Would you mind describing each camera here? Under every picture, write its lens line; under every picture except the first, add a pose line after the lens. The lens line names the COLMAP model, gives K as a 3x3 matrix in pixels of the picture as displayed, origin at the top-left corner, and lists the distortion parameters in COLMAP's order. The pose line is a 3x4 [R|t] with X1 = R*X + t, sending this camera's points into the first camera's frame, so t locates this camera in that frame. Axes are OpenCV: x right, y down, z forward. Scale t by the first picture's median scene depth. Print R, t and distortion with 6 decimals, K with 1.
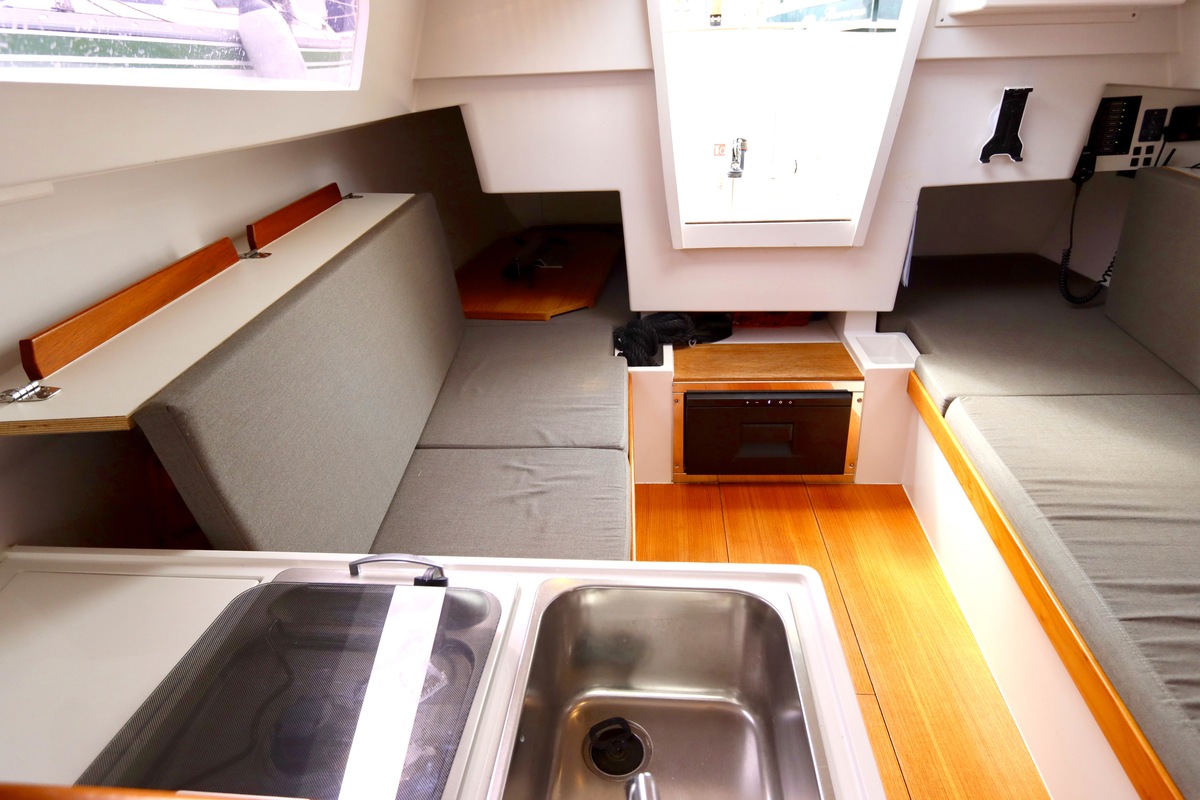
lens RADIAL K [[691.8, 0, 603.5], [0, 691.8, 392.7], [0, 0, 1]] dist [-0.020458, 0.006402]
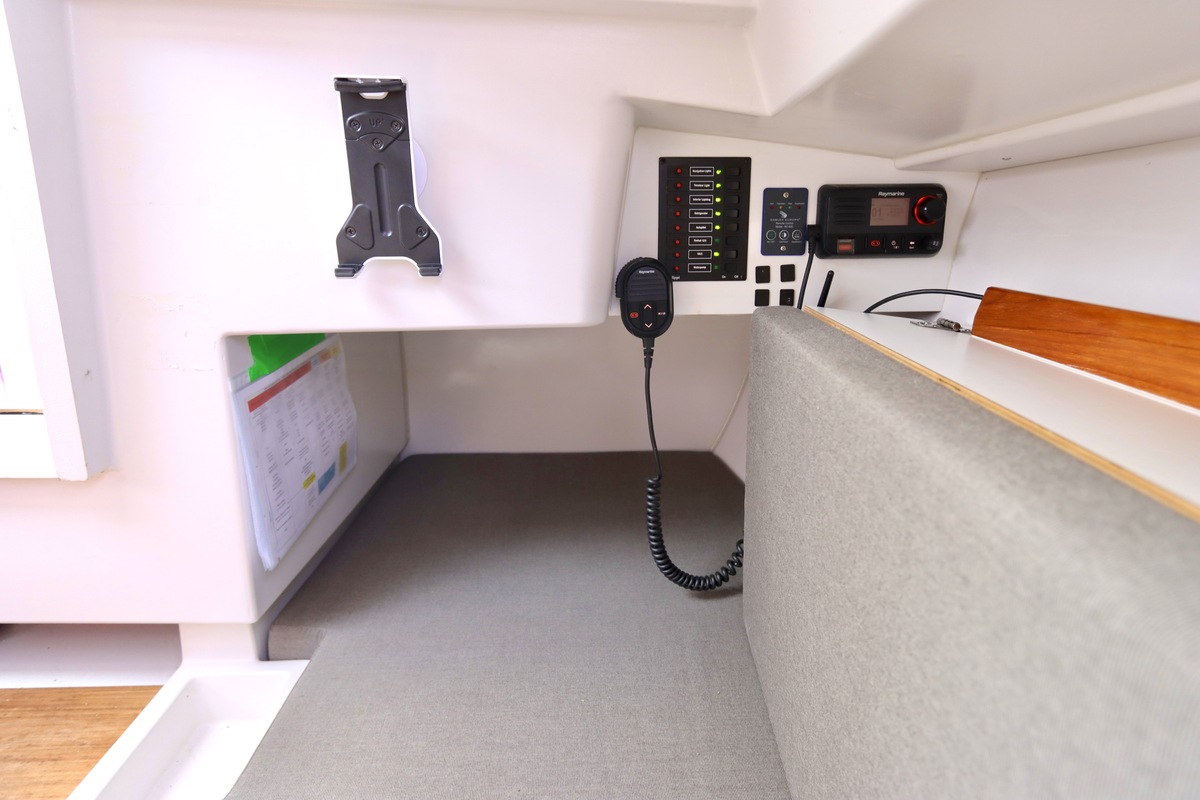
lens RADIAL K [[670.9, 0, 600.6], [0, 670.9, 393.6], [0, 0, 1]] dist [-0.018399, 0.004590]
pose [[0.987014, 0.022054, 0.159113, 0.611485], [0.011766, 0.977943, -0.208539, -0.184699], [-0.160202, 0.207703, 0.964984, 0.607292]]
